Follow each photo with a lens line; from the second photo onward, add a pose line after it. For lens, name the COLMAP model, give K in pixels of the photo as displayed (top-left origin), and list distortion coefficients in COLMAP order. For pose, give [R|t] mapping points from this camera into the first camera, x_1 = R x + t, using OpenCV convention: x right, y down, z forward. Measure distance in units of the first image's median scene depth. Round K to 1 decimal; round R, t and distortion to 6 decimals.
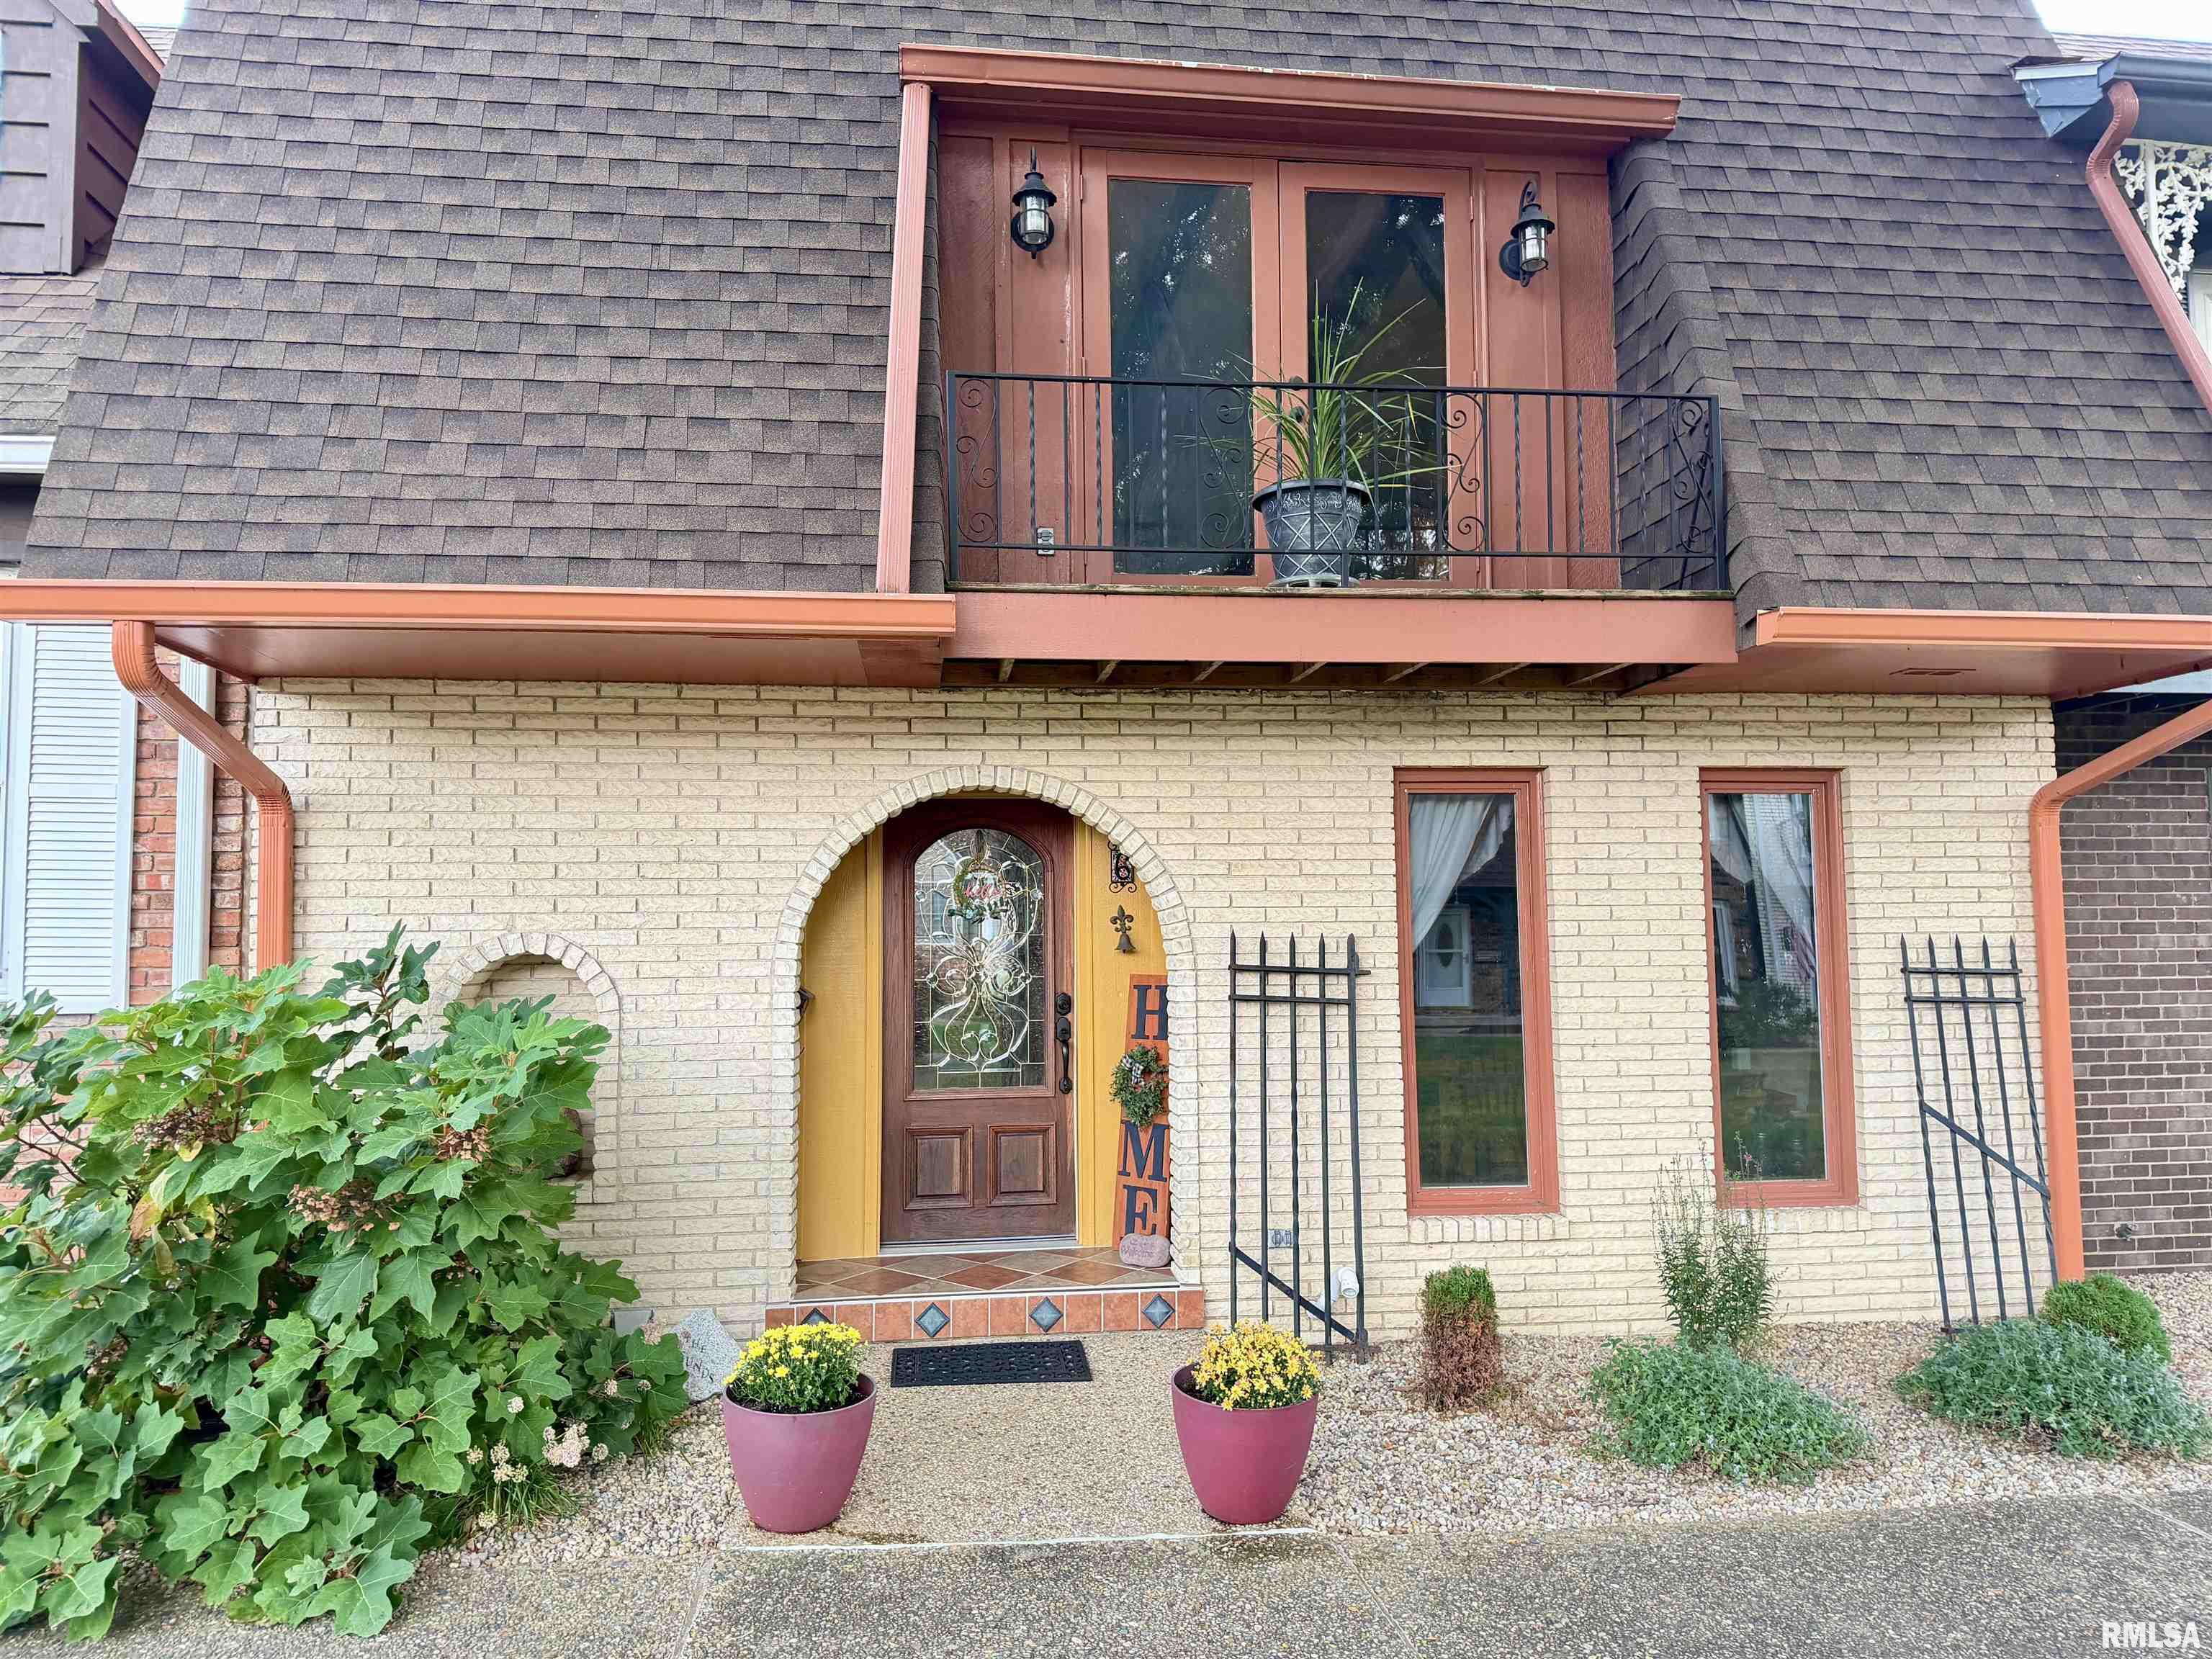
lens RADIAL K [[1528.5, 0, 1111.0], [0, 1528.5, 839.3], [0, 0, 1]] dist [0.151534, -0.251592]
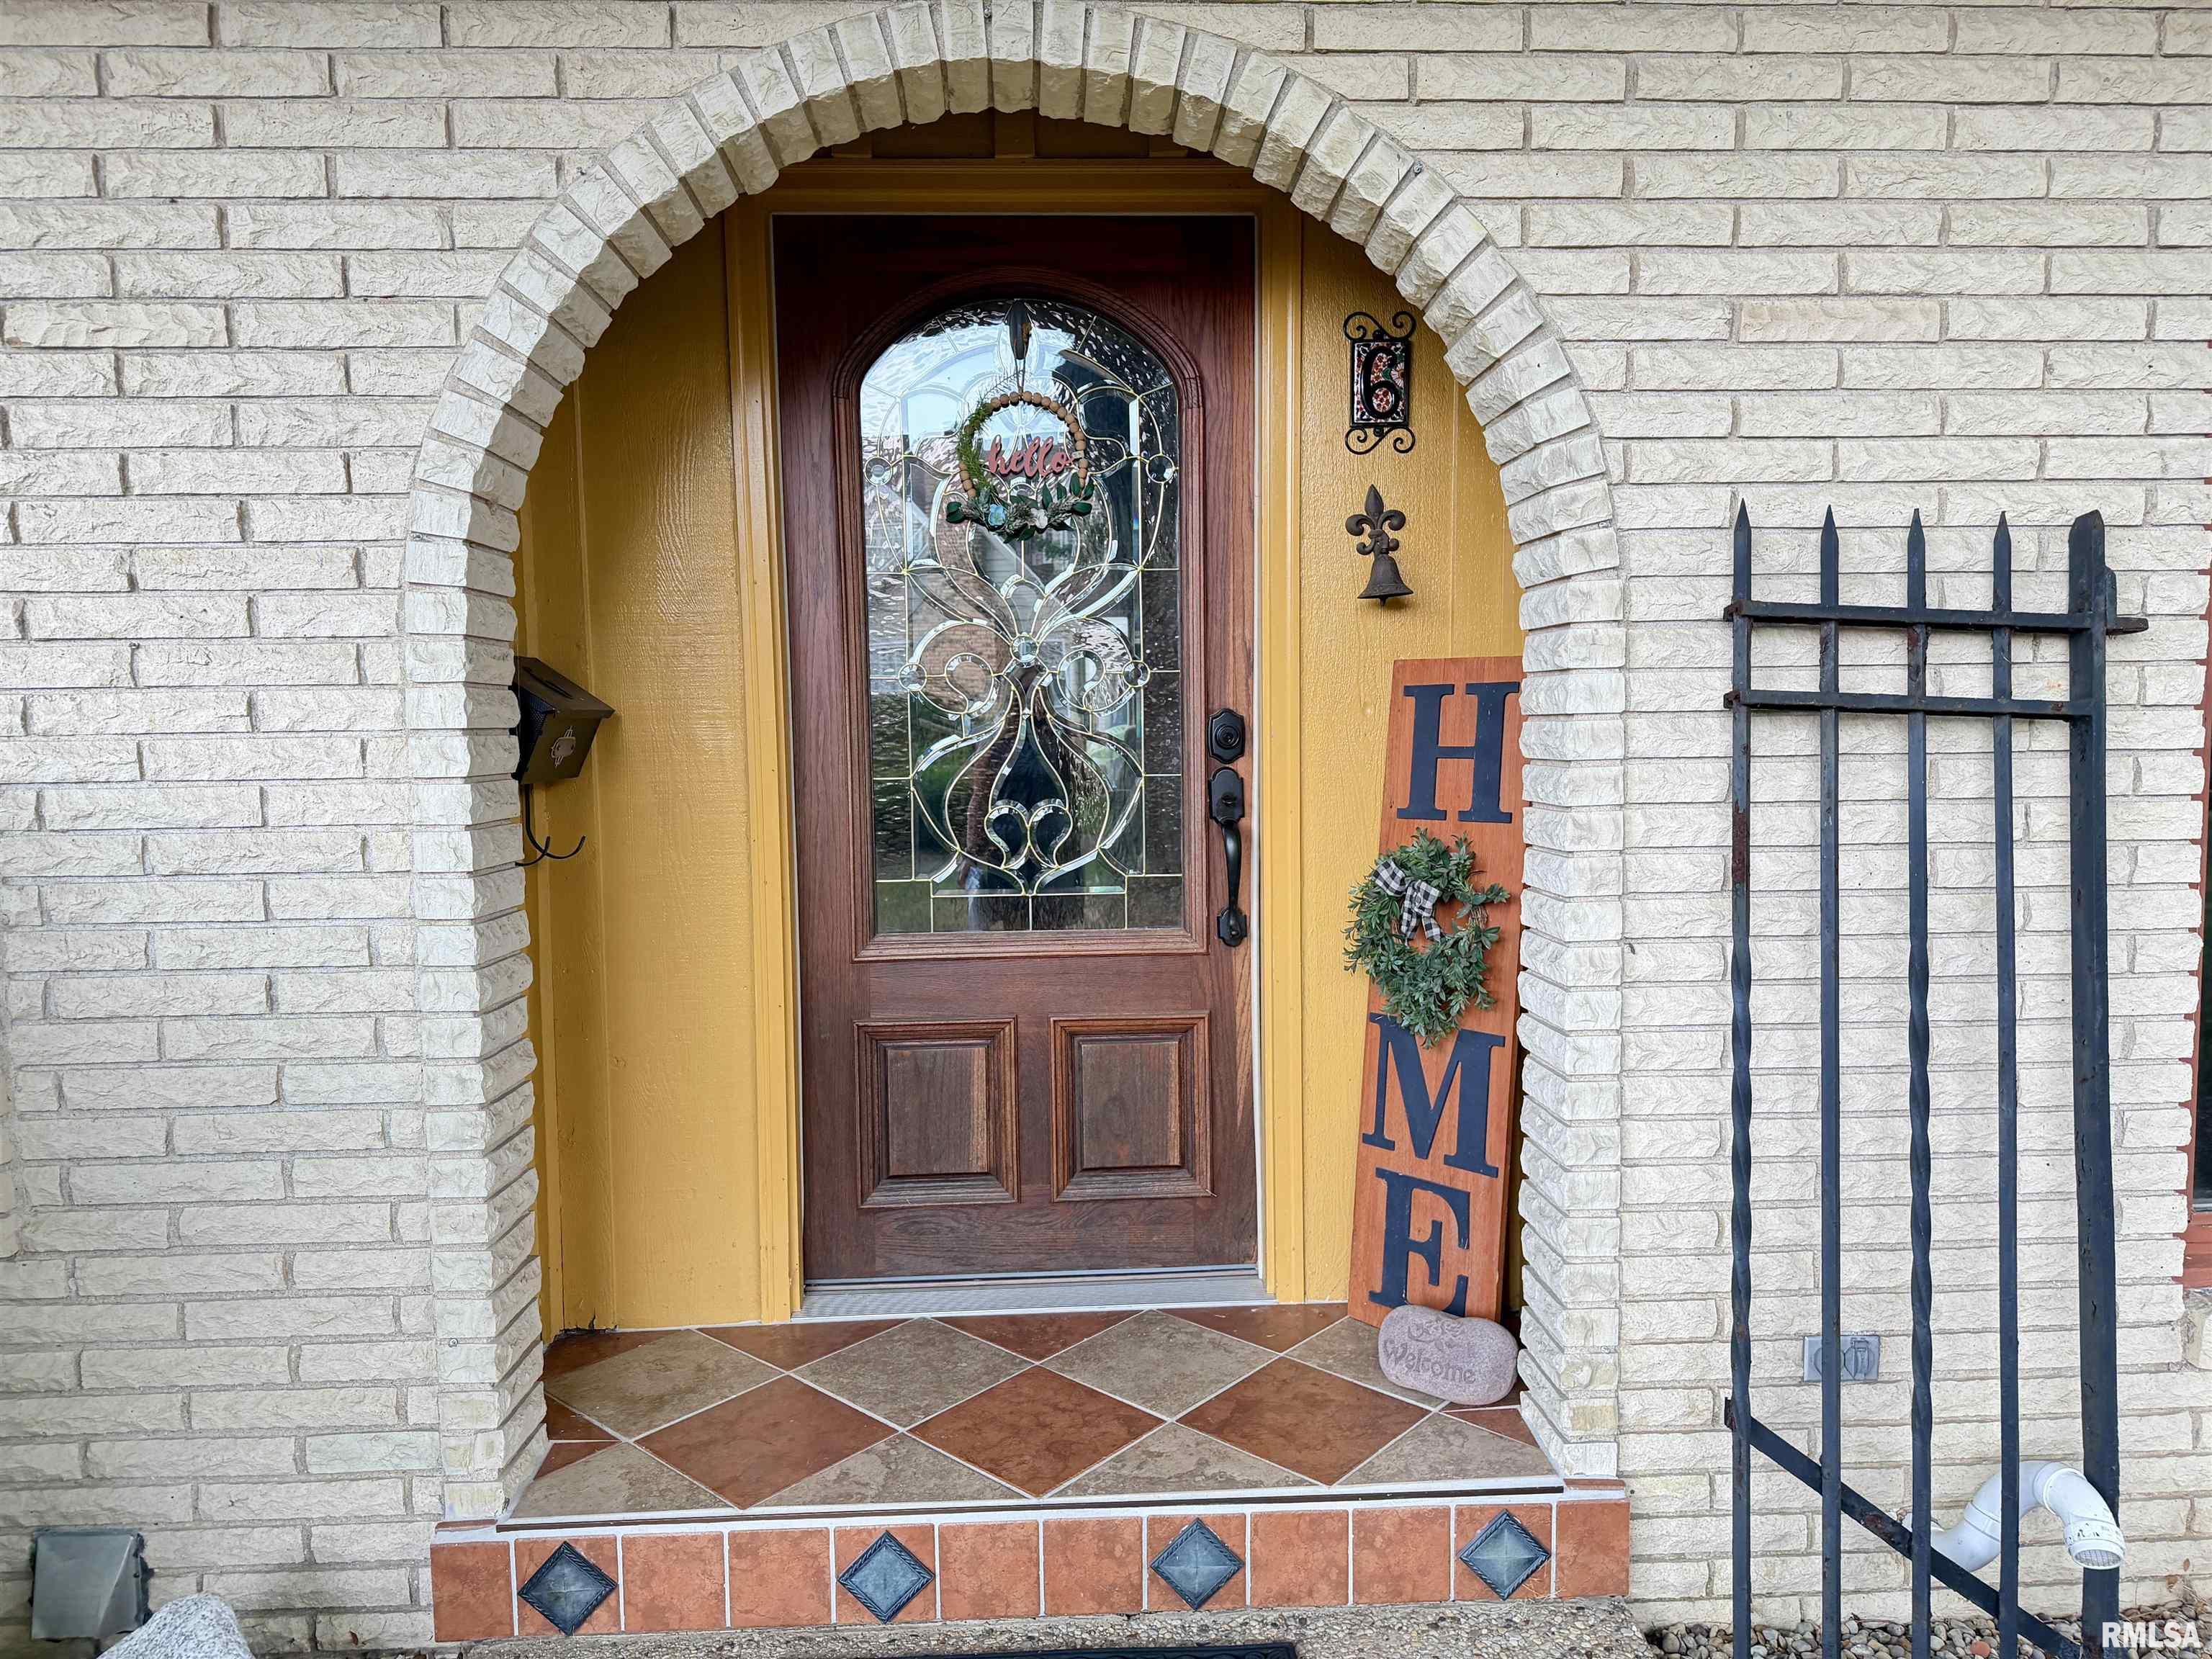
lens RADIAL K [[1512.5, 0, 1111.5], [0, 1512.5, 835.3], [0, 0, 1]] dist [0.037905, -0.048503]
pose [[0.996978, 0.002062, -0.077654, -0.033249], [0.009033, 0.989789, 0.142251, 0.082649], [0.077154, -0.142523, 0.986780, 0.643461]]
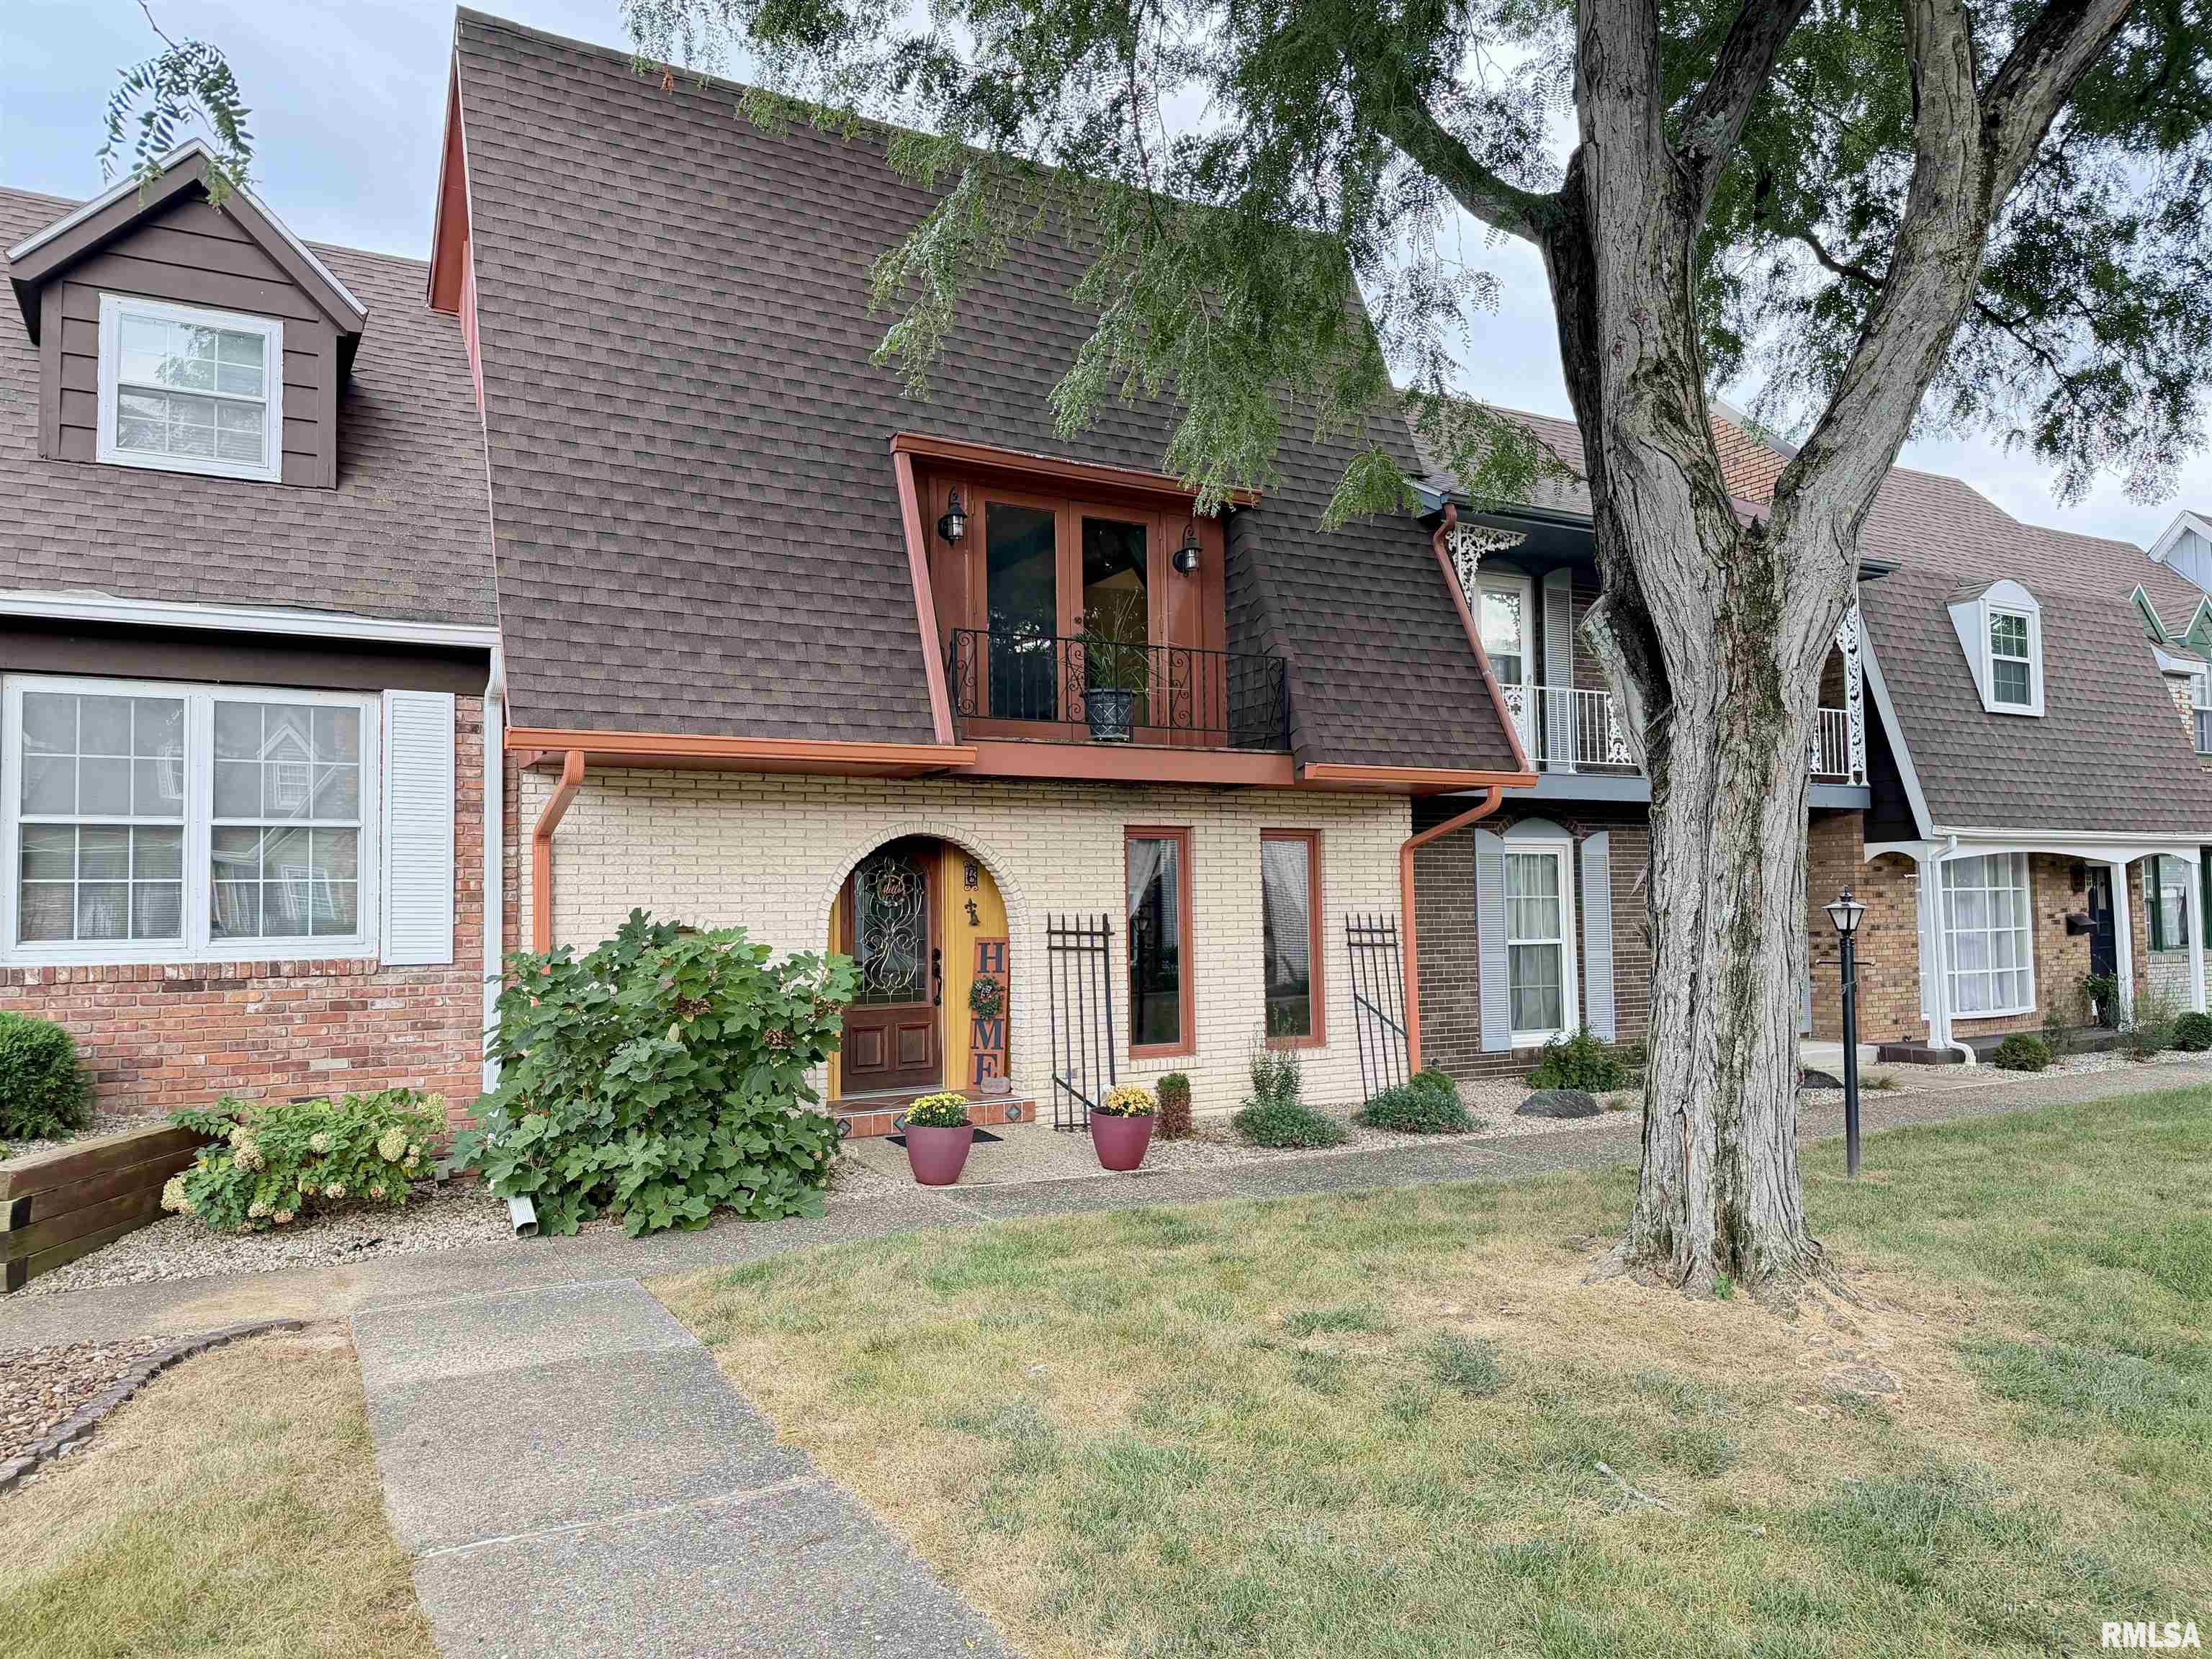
lens RADIAL K [[1528.5, 0, 1111.0], [0, 1528.5, 839.3], [0, 0, 1]] dist [0.151534, -0.251592]
pose [[0.922387, 0.015000, 0.385976, -0.571194], [-0.018997, 0.999798, 0.006543, -0.042785], [-0.385800, -0.013368, 0.922486, -0.750100]]
